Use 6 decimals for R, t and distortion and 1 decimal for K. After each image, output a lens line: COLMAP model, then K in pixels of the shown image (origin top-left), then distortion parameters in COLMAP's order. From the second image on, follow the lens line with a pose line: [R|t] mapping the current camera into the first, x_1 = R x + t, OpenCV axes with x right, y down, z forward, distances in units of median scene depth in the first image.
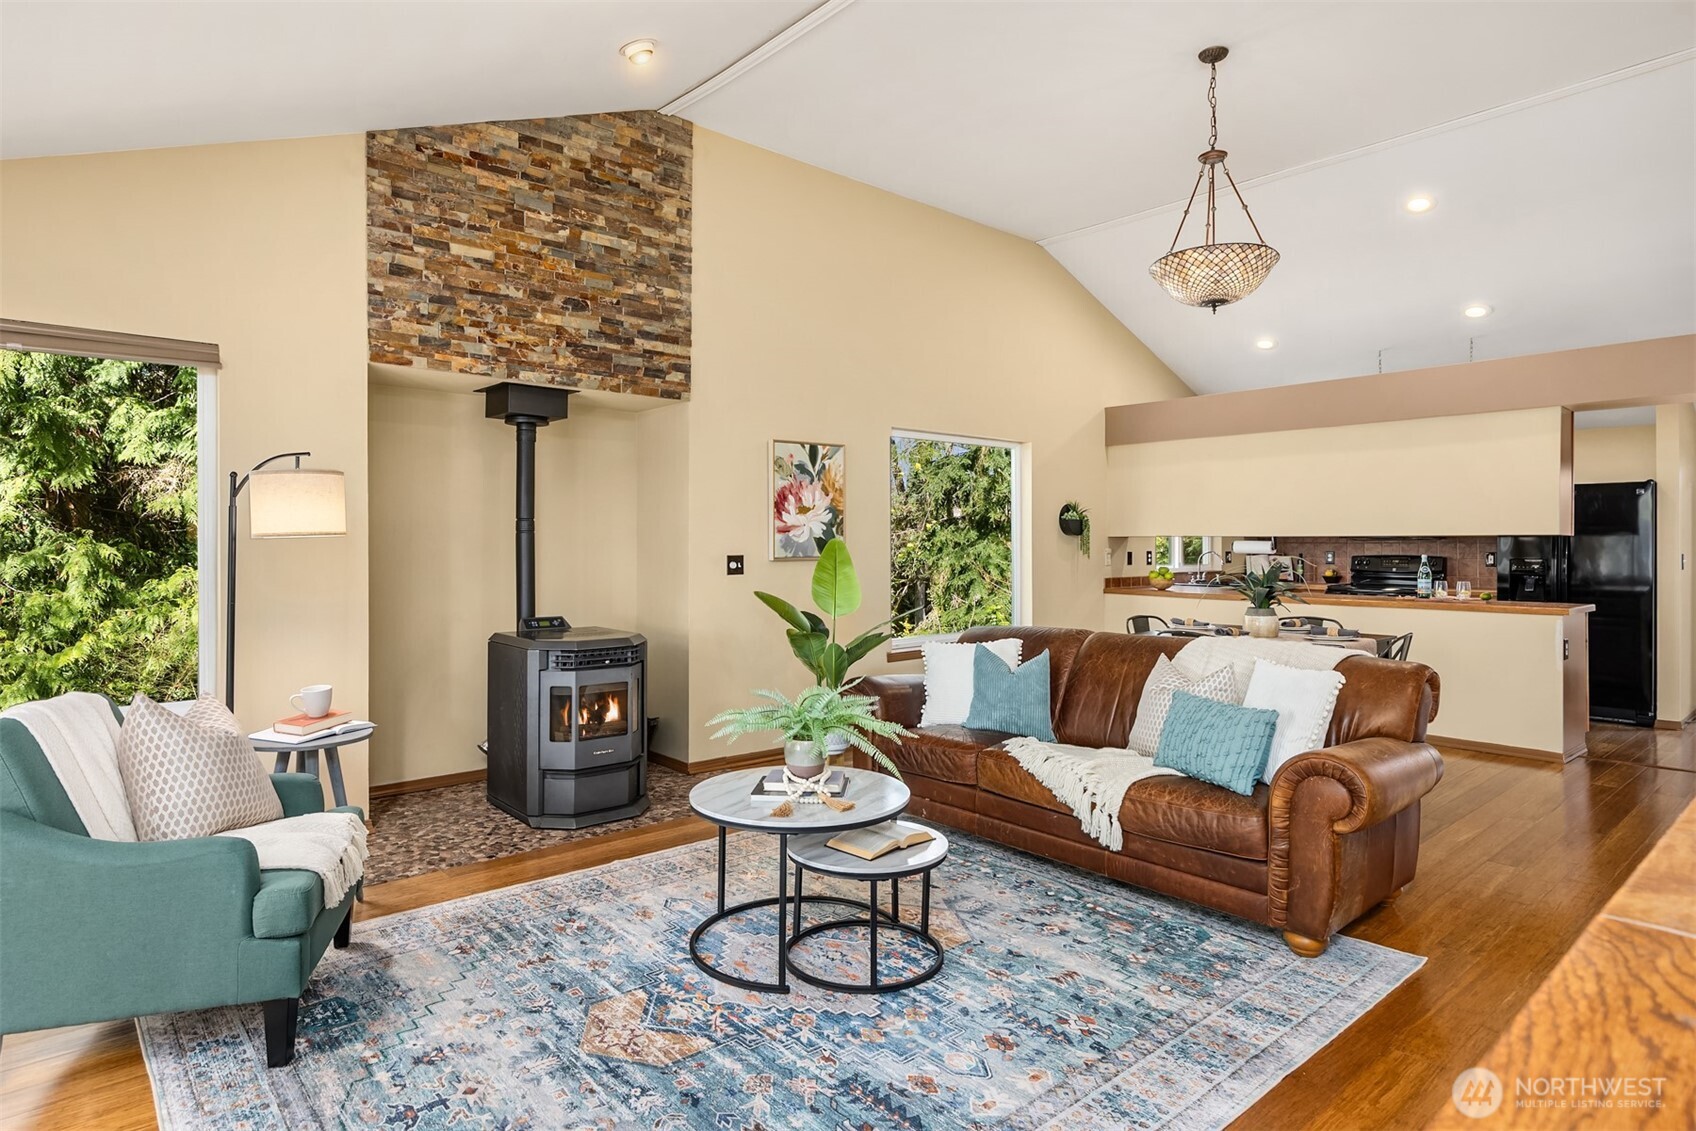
lens RADIAL K [[937.2, 0, 811.5], [0, 937.2, 538.1], [0, 0, 1]] dist [0.003734, -0.000376]
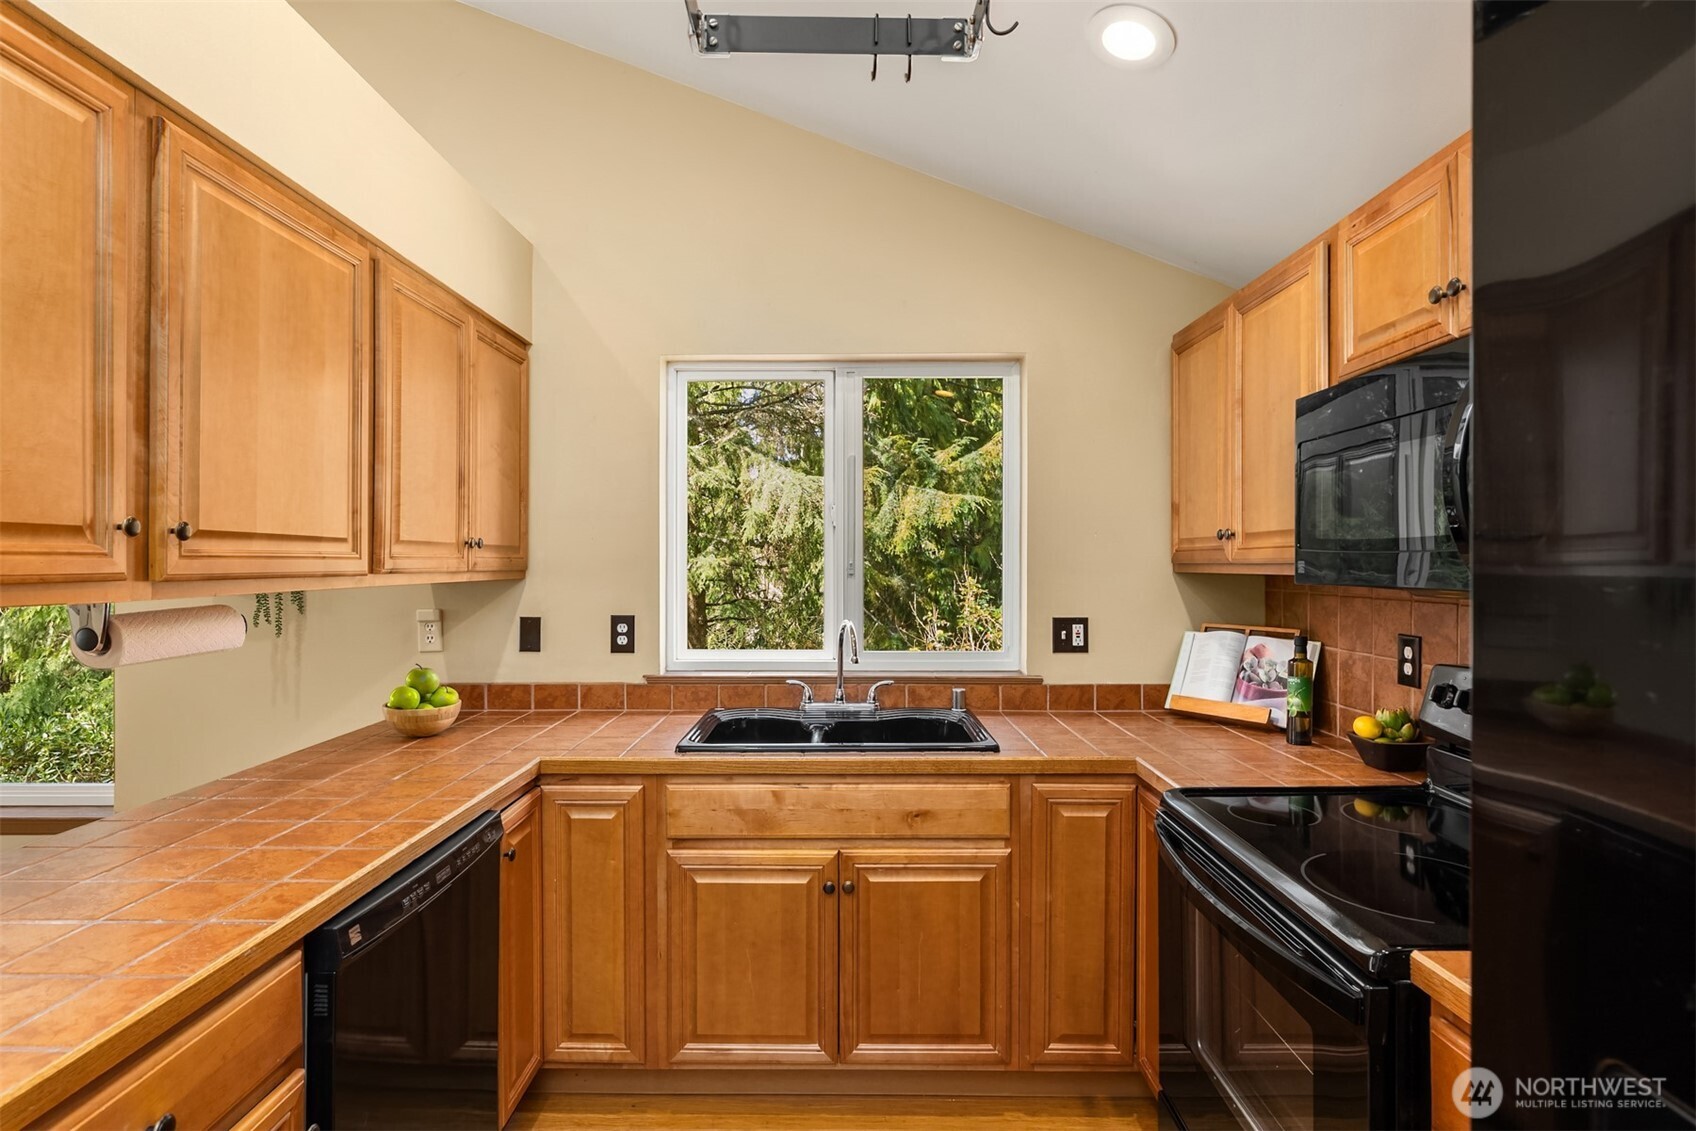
lens RADIAL K [[850.0, 0, 844.7], [0, 850.0, 572.6], [0, 0, 1]] dist [0.000429, 0.002498]
pose [[0.755276, 0.005883, -0.655381, 1.220962], [0.006685, 0.999839, 0.016679, -0.014693], [0.655373, -0.016978, 0.755115, 1.528939]]
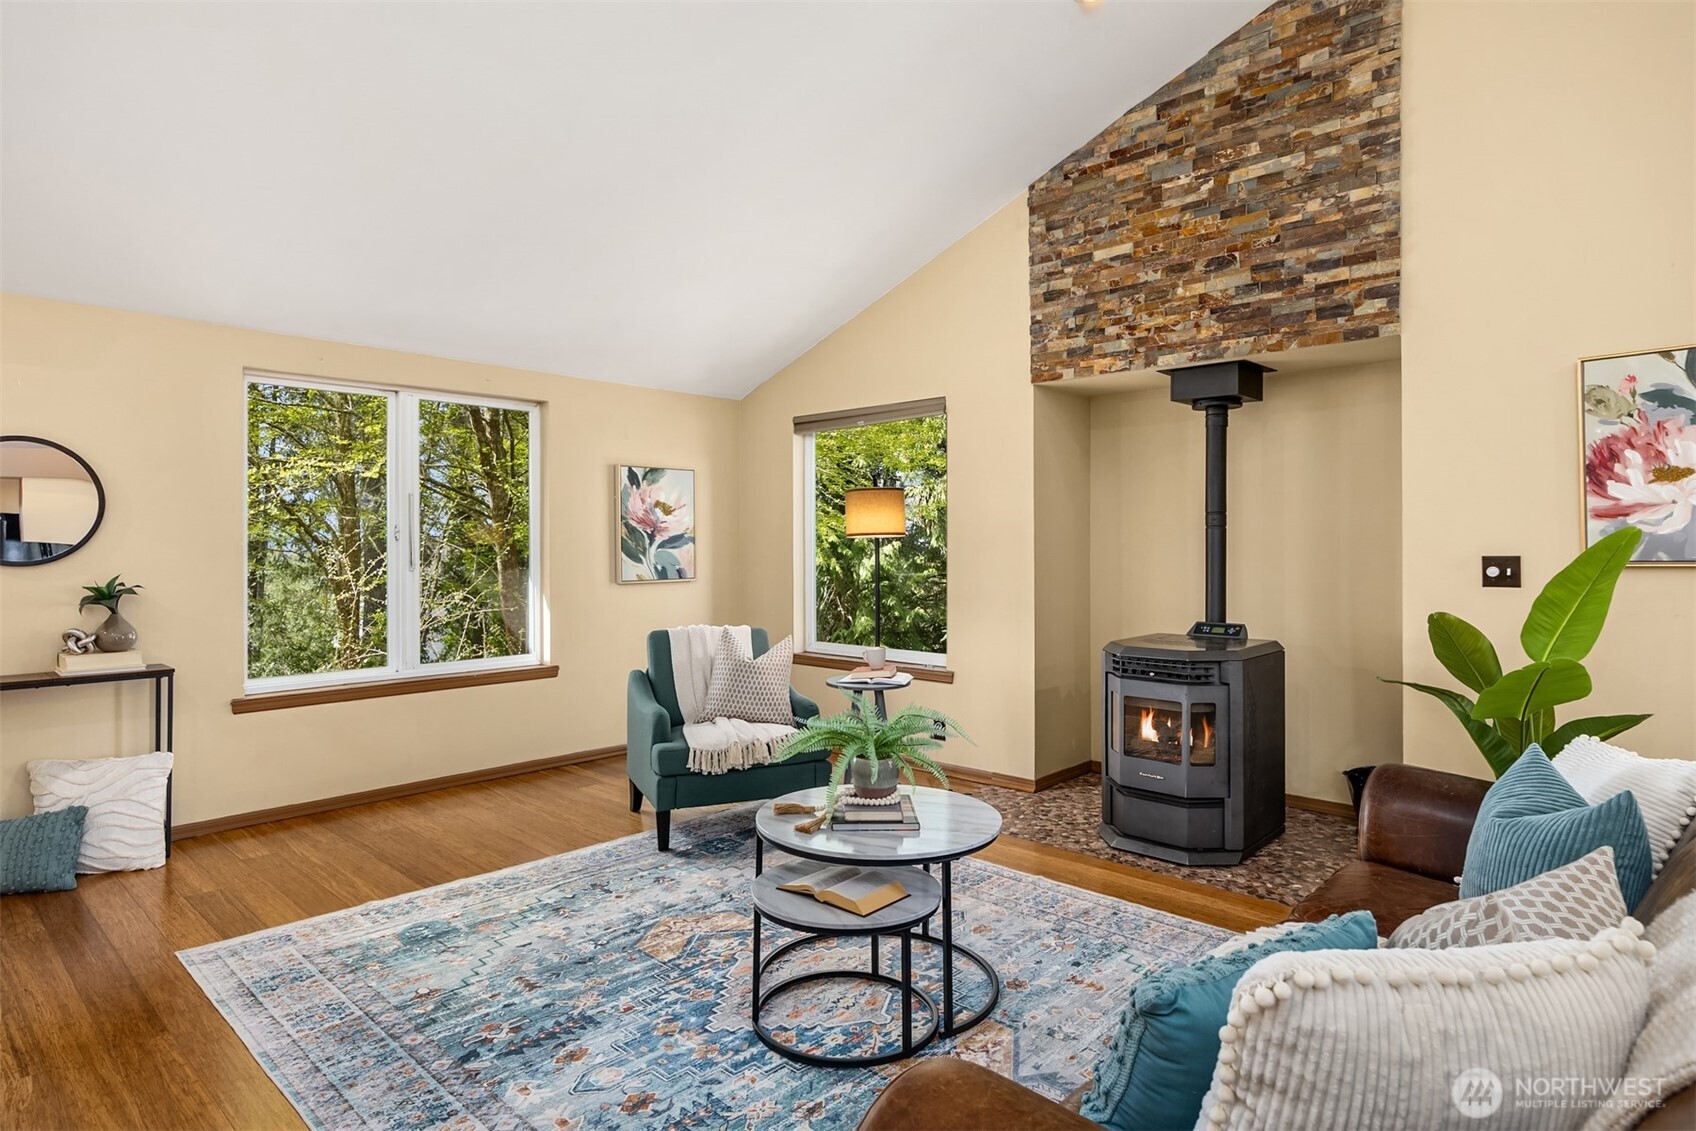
lens RADIAL K [[937.2, 0, 856.9], [0, 937.2, 540.1], [0, 0, 1]] dist [0.003734, -0.000376]
pose [[0.116852, -0.007992, -0.993117, 0.613367], [0.008599, 0.999938, -0.007035, 0.010112], [0.993112, -0.007717, 0.116914, 0.614283]]
